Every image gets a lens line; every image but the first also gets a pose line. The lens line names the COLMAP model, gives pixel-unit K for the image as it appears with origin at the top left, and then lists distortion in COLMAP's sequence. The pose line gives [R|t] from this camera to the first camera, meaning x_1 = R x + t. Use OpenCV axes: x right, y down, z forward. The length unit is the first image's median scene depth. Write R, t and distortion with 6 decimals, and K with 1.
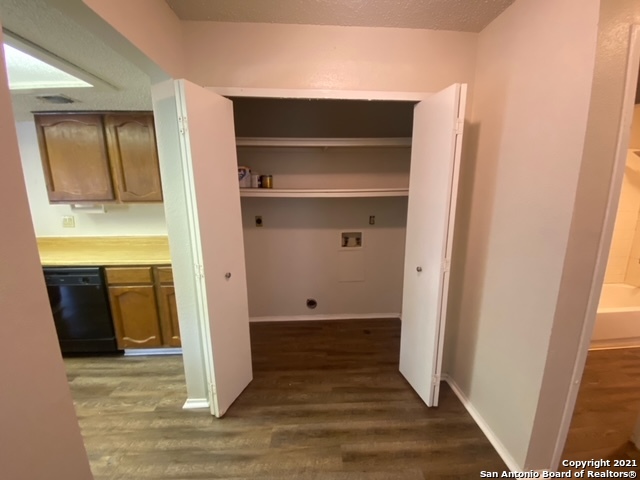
lens RADIAL K [[253.8, 0, 320.0], [0, 253.8, 240.0], [0, 0, 1]] dist [0.016824, -0.014849]
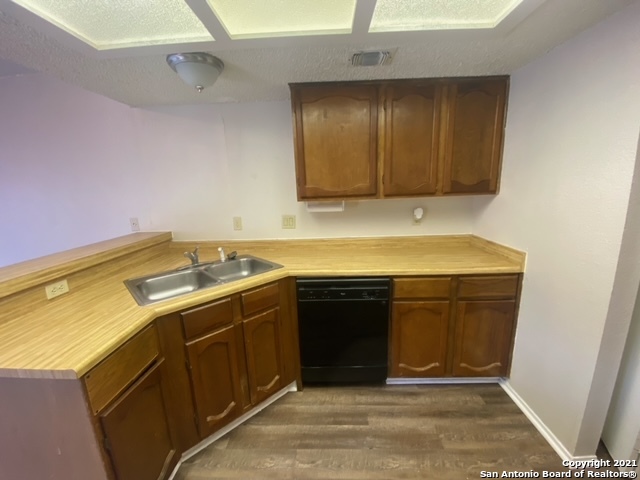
lens RADIAL K [[253.8, 0, 320.0], [0, 253.8, 240.0], [0, 0, 1]] dist [0.016824, -0.014849]
pose [[0.997101, -0.012045, -0.075127, -0.971033], [0.012464, 0.999909, 0.005116, -0.017176], [0.075059, -0.006038, 0.997161, 0.183172]]
